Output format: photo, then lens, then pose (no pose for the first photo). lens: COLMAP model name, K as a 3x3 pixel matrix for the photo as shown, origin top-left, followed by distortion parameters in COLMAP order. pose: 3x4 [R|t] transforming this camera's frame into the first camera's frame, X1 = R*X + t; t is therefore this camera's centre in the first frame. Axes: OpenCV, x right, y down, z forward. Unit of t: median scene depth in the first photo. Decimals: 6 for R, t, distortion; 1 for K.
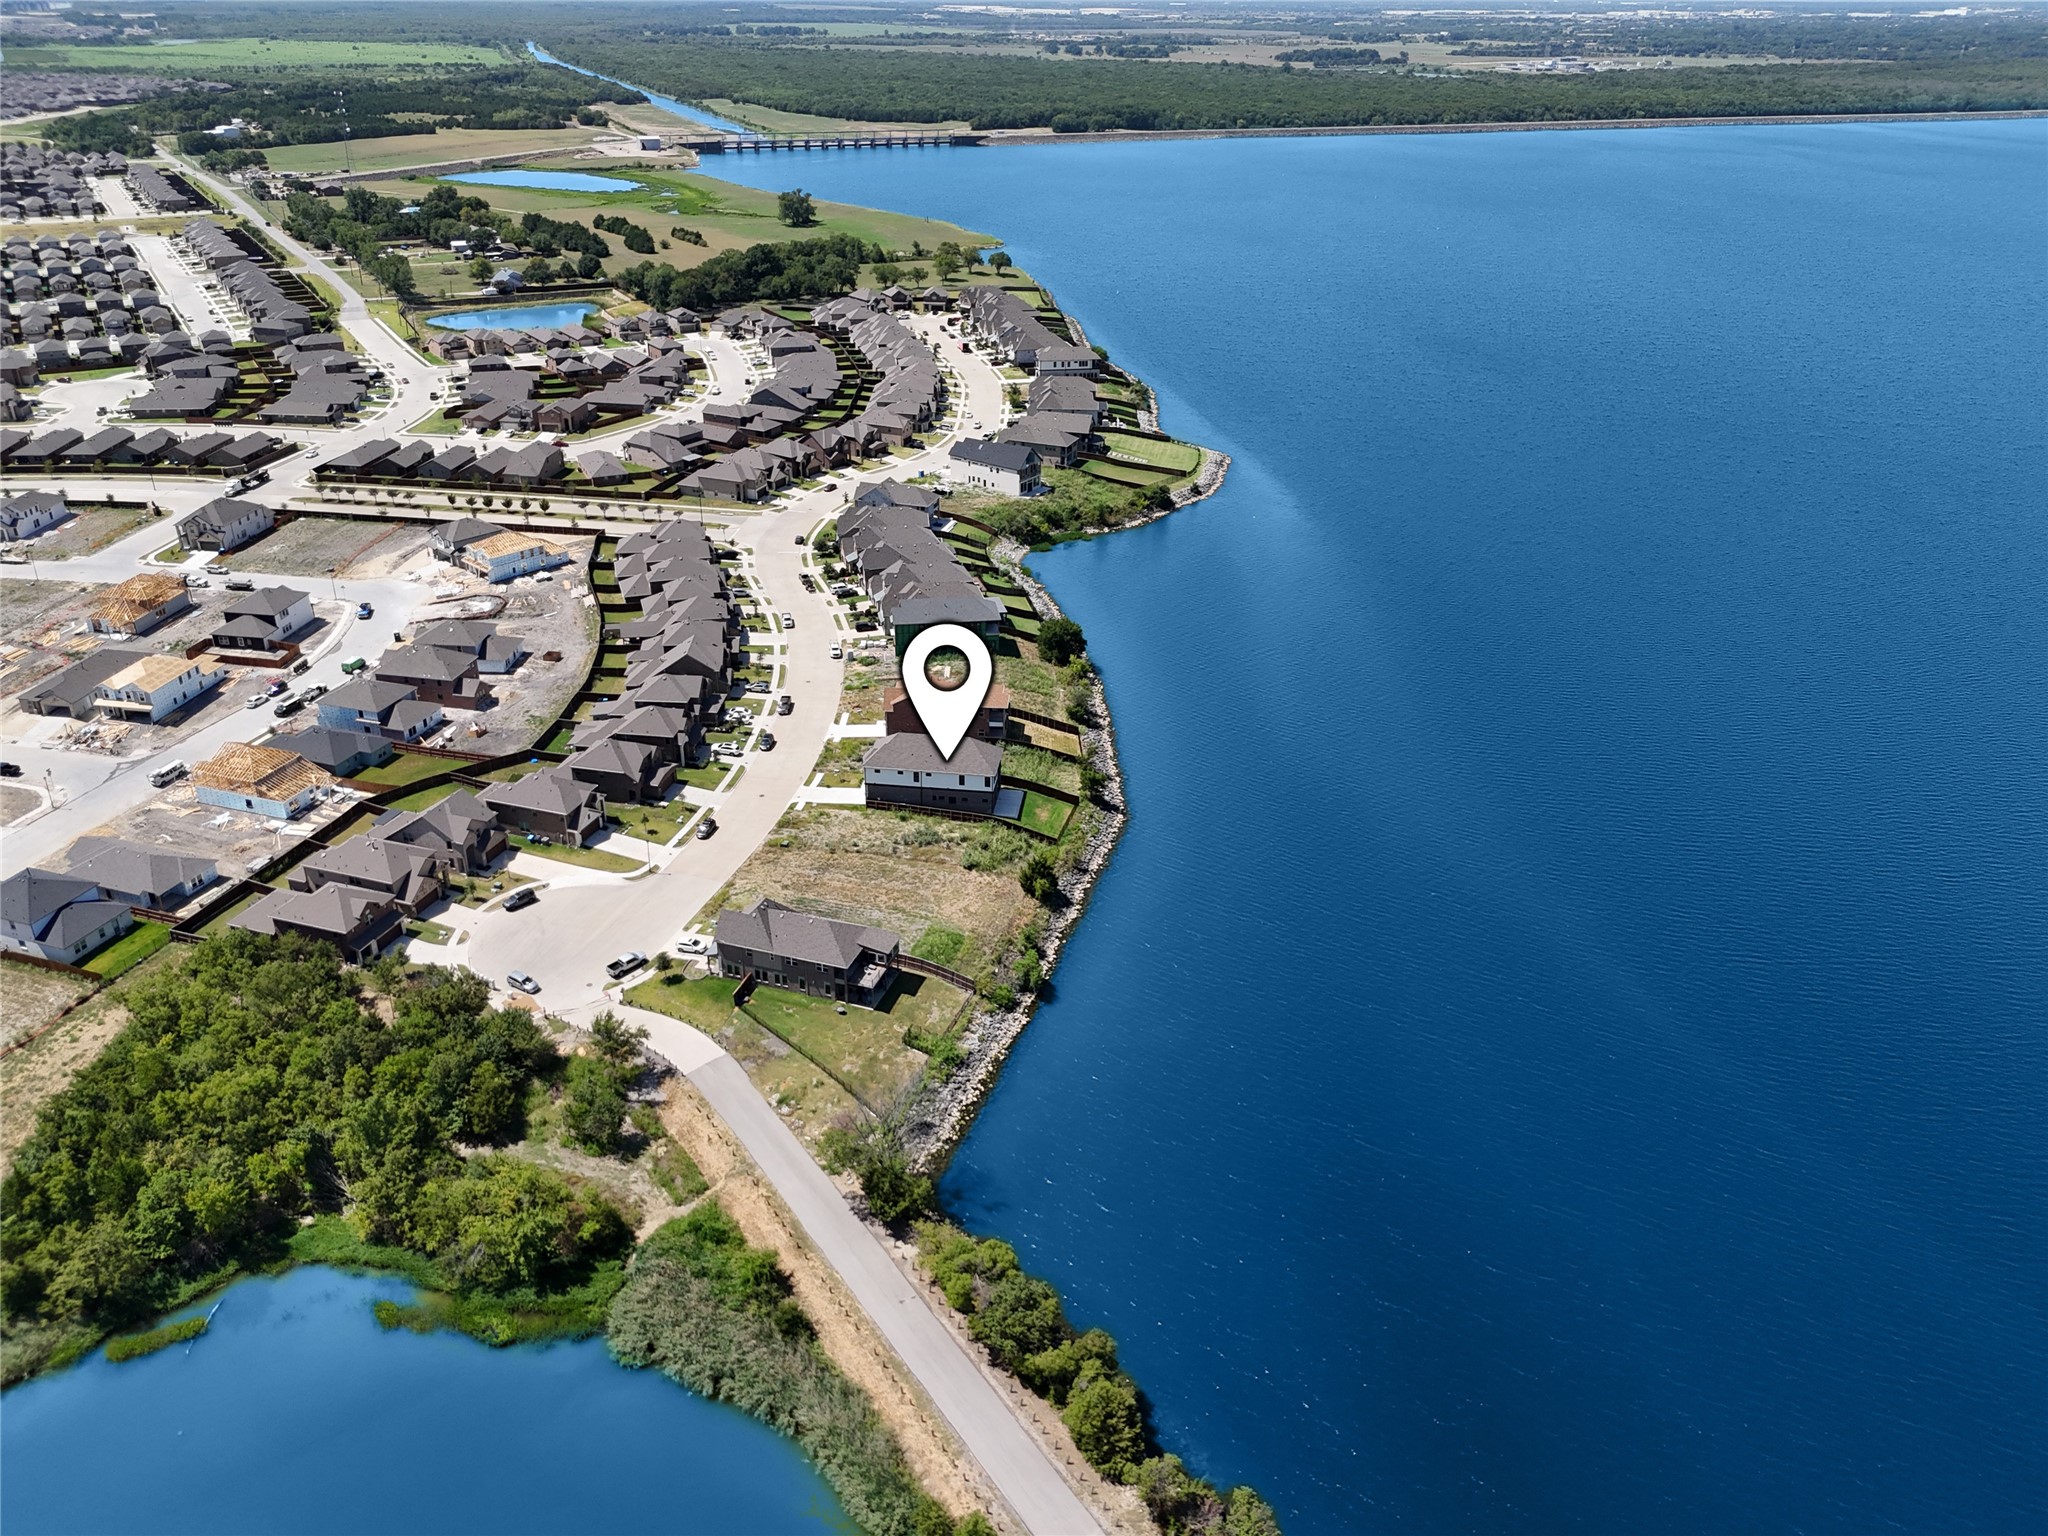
lens RADIAL K [[1478.8, 0, 1024.0], [0, 1478.8, 768.0], [0, 0, 1]] dist [0.013448, -0.002559]
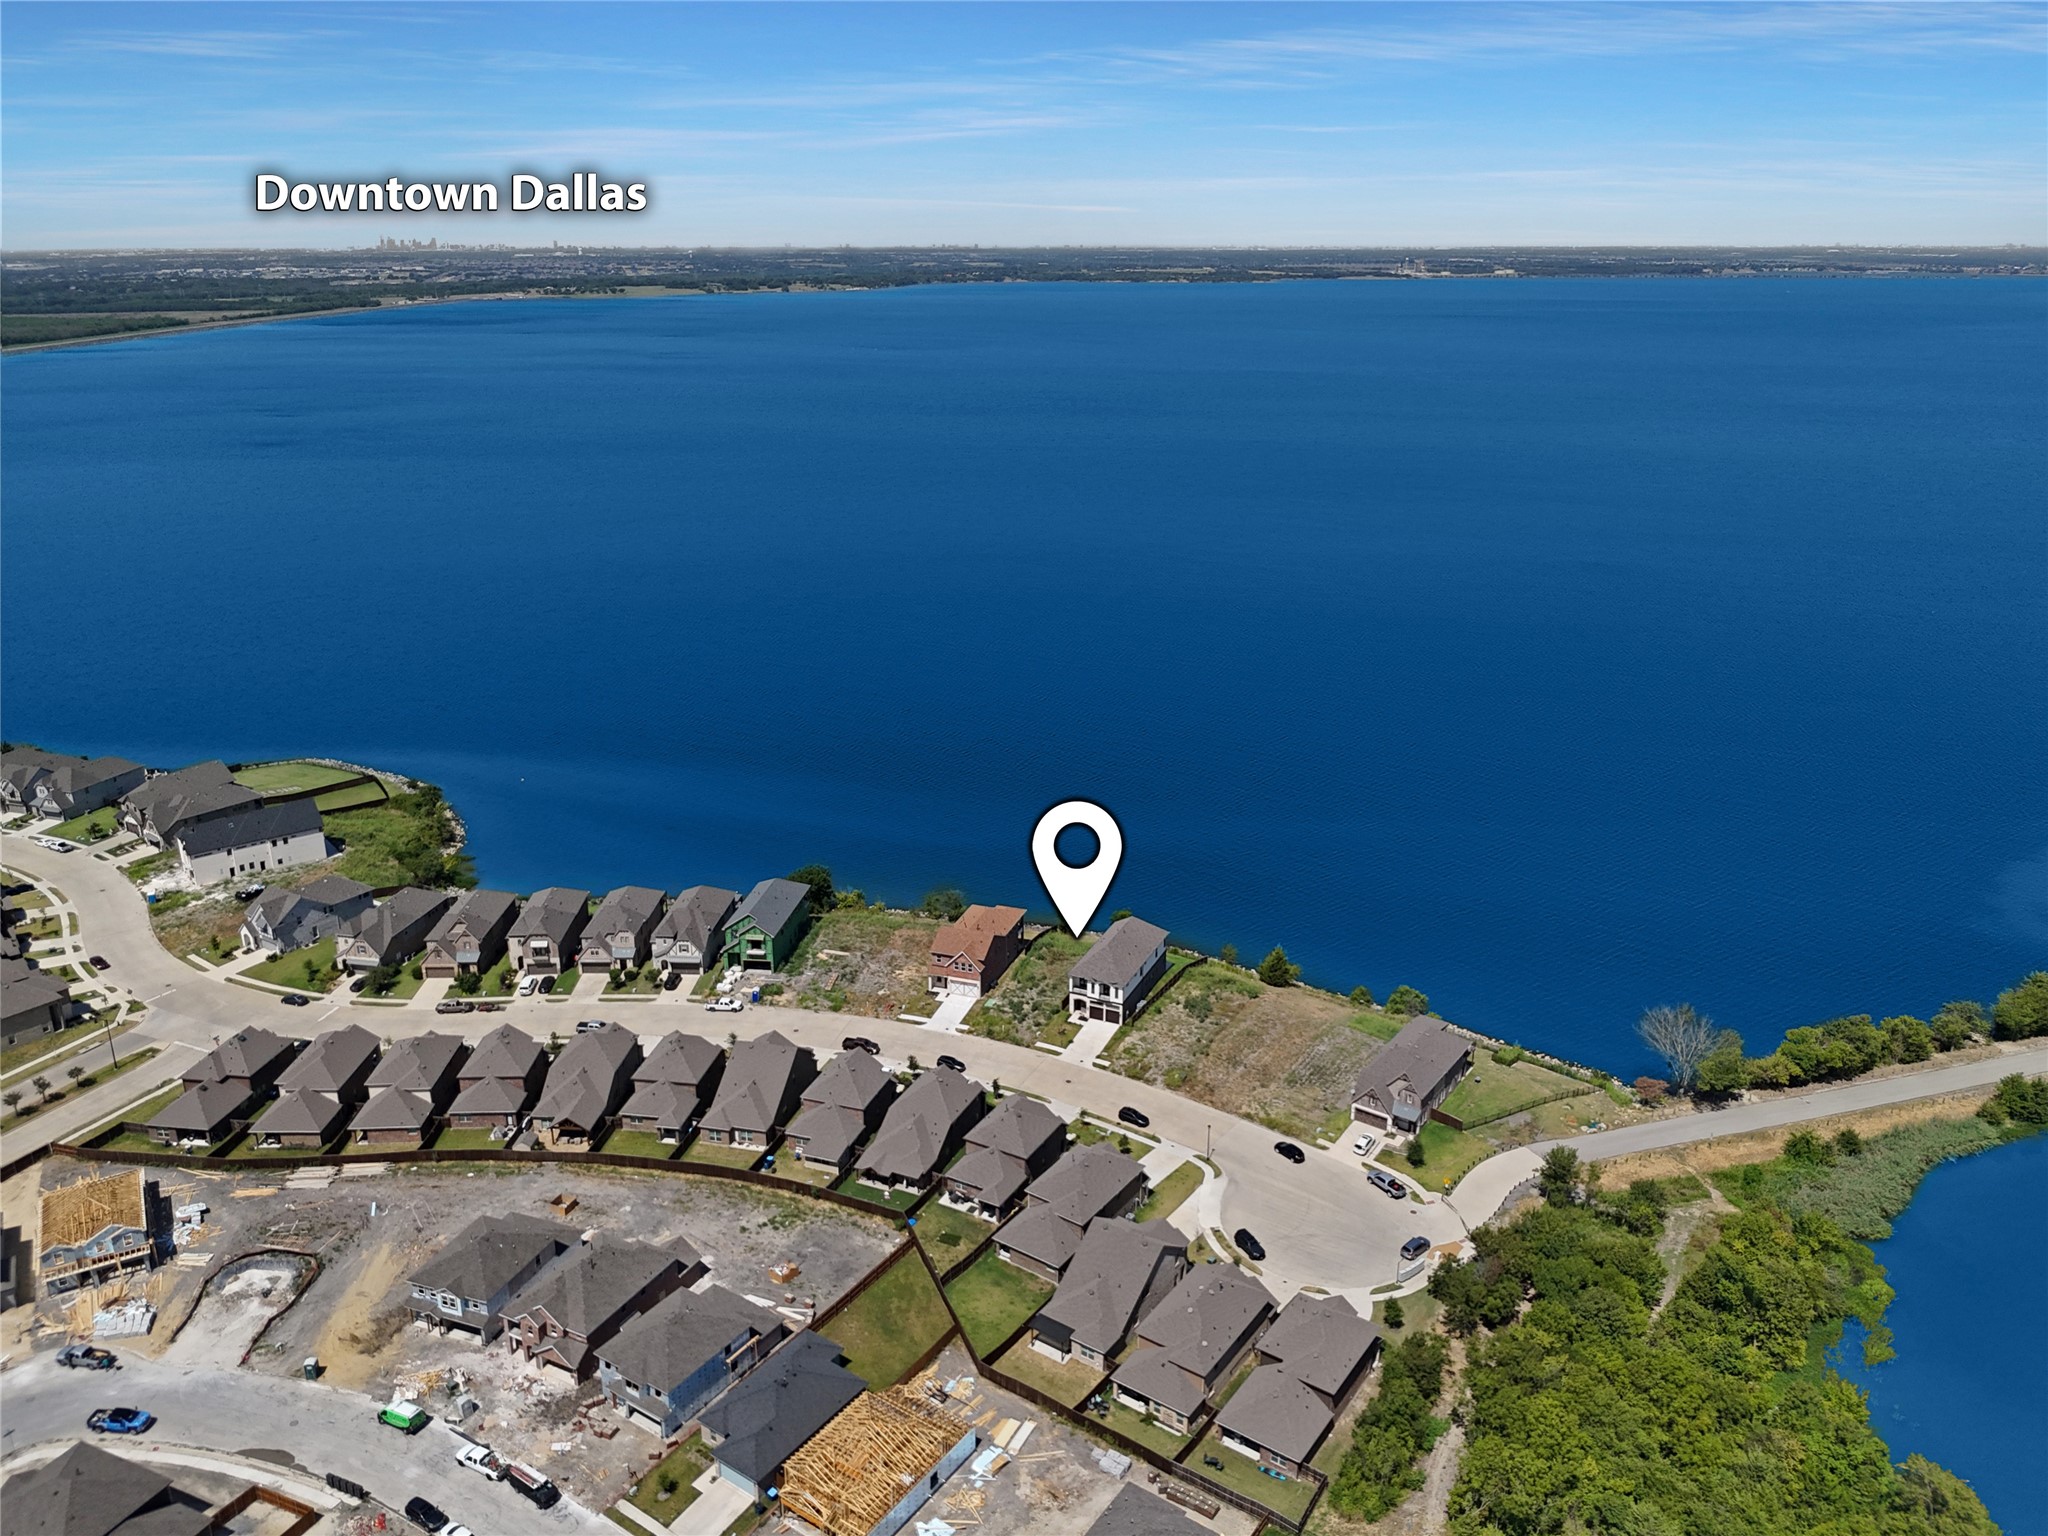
lens RADIAL K [[1550.7, 0, 1024.0], [0, 1550.7, 768.0], [0, 0, 1]] dist [0.044432, -0.040917]
pose [[0.277146, -0.324716, 0.904295, -1.294901], [0.417130, 0.888506, 0.191206, -0.453103], [-0.865559, 0.324217, 0.381695, 0.786314]]
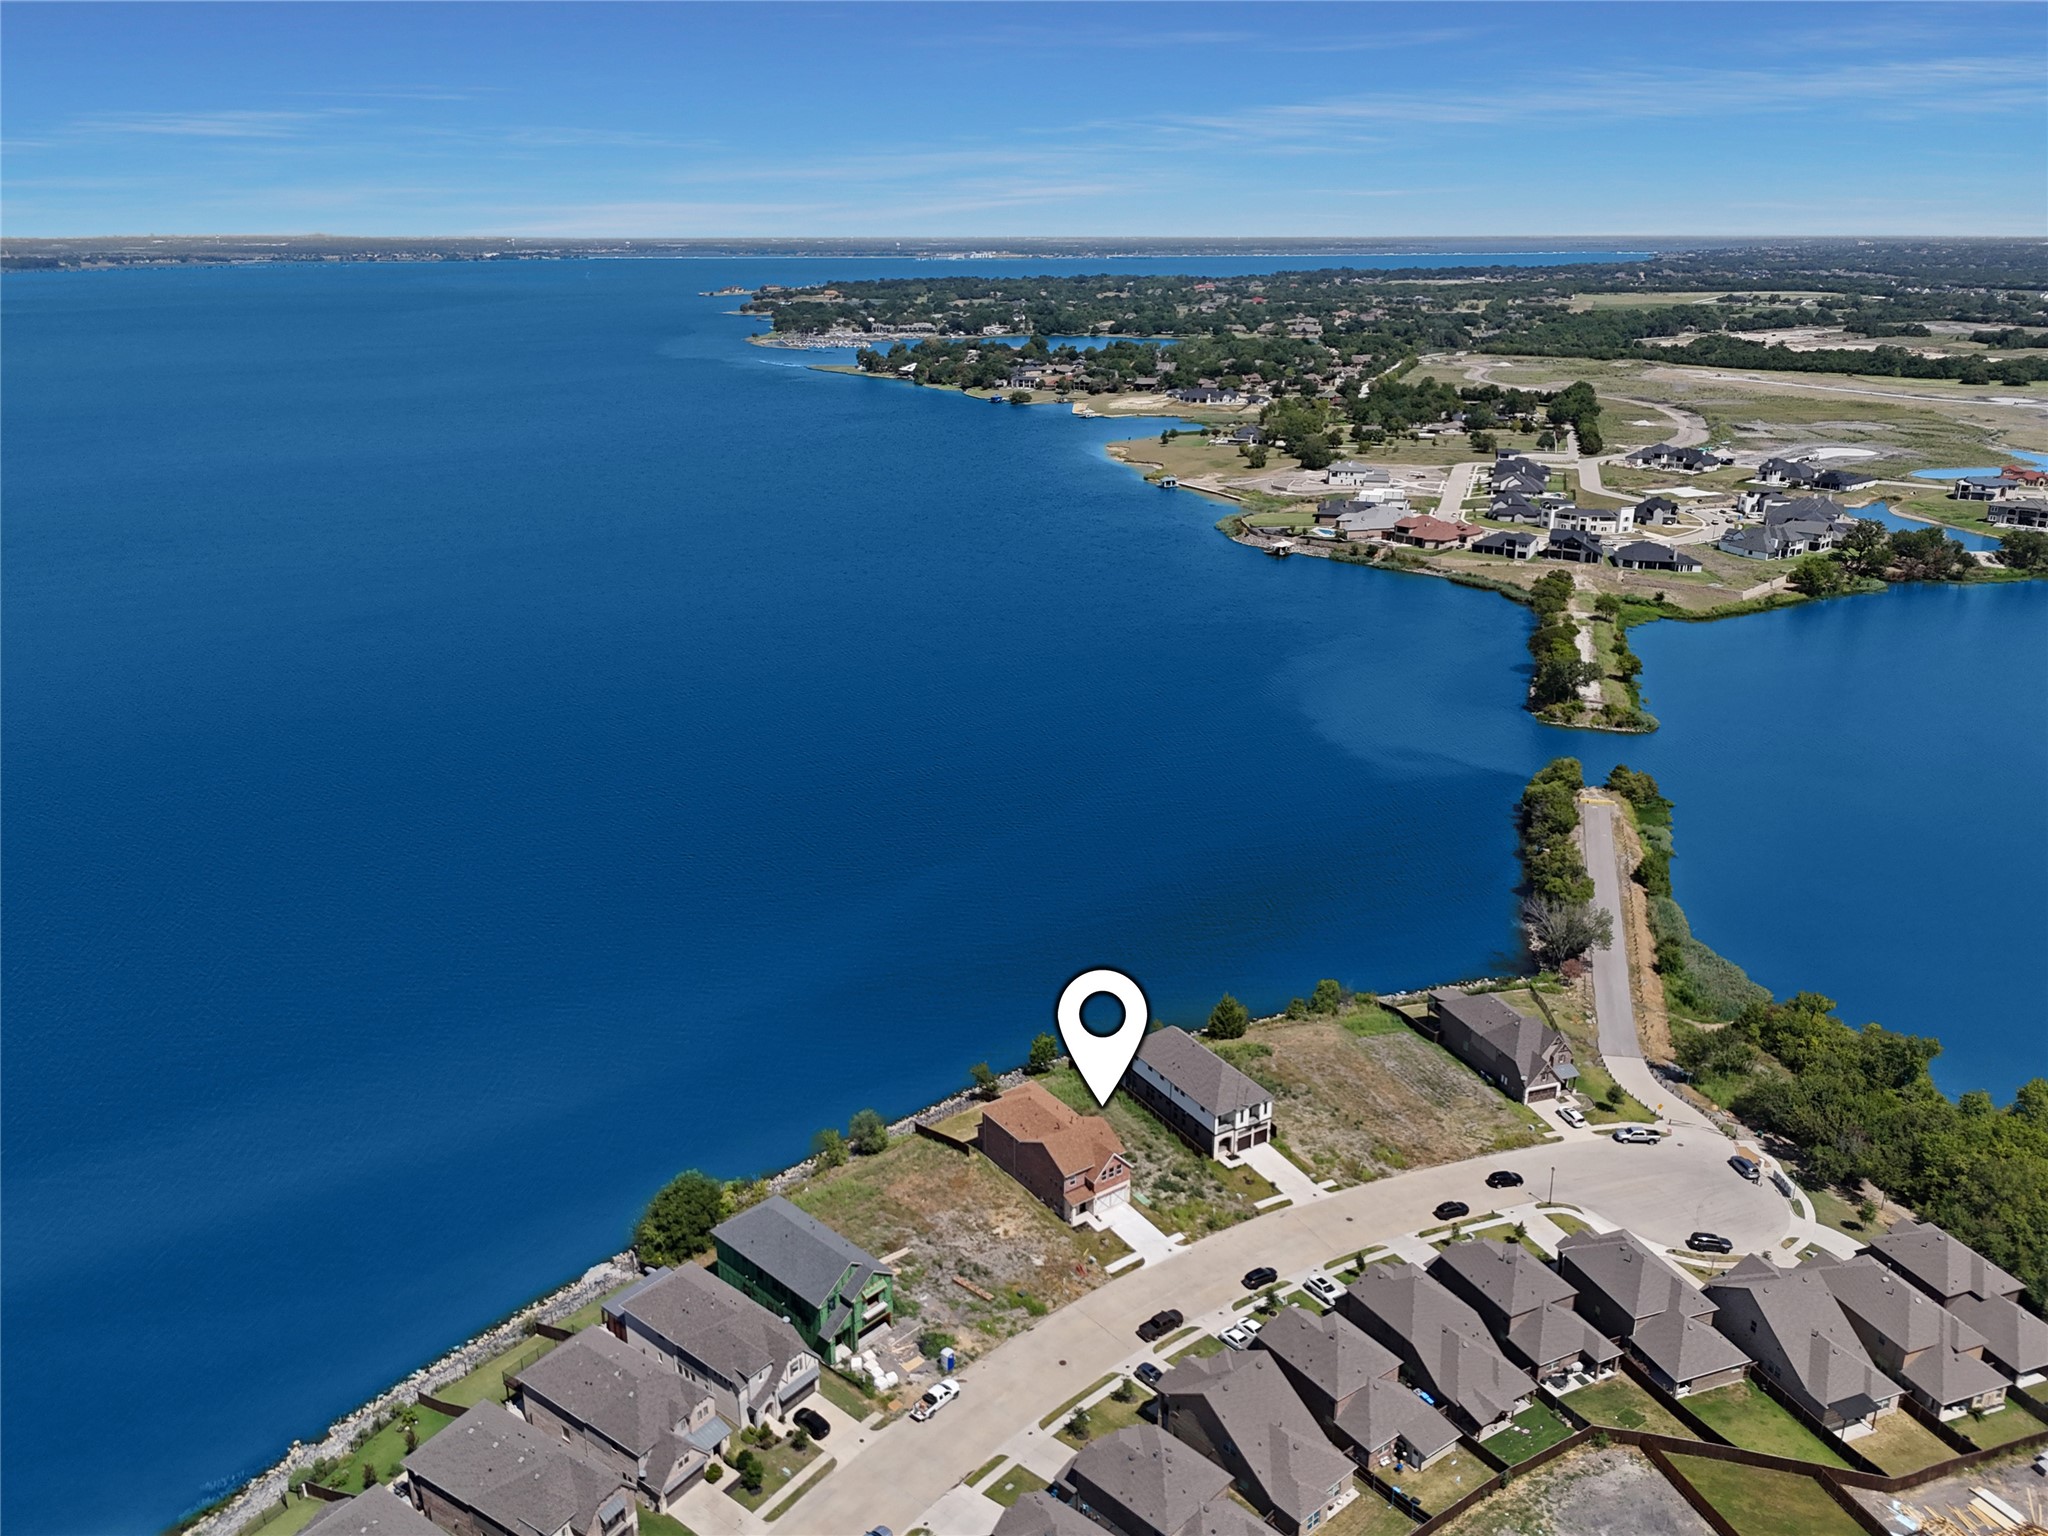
lens RADIAL K [[1550.7, 0, 1024.0], [0, 1550.7, 768.0], [0, 0, 1]] dist [0.044432, -0.040917]
pose [[-0.623115, -0.249810, 0.741163, -0.803594], [0.346863, 0.761072, 0.548138, -0.864455], [-0.701009, 0.598635, -0.387586, 1.698882]]
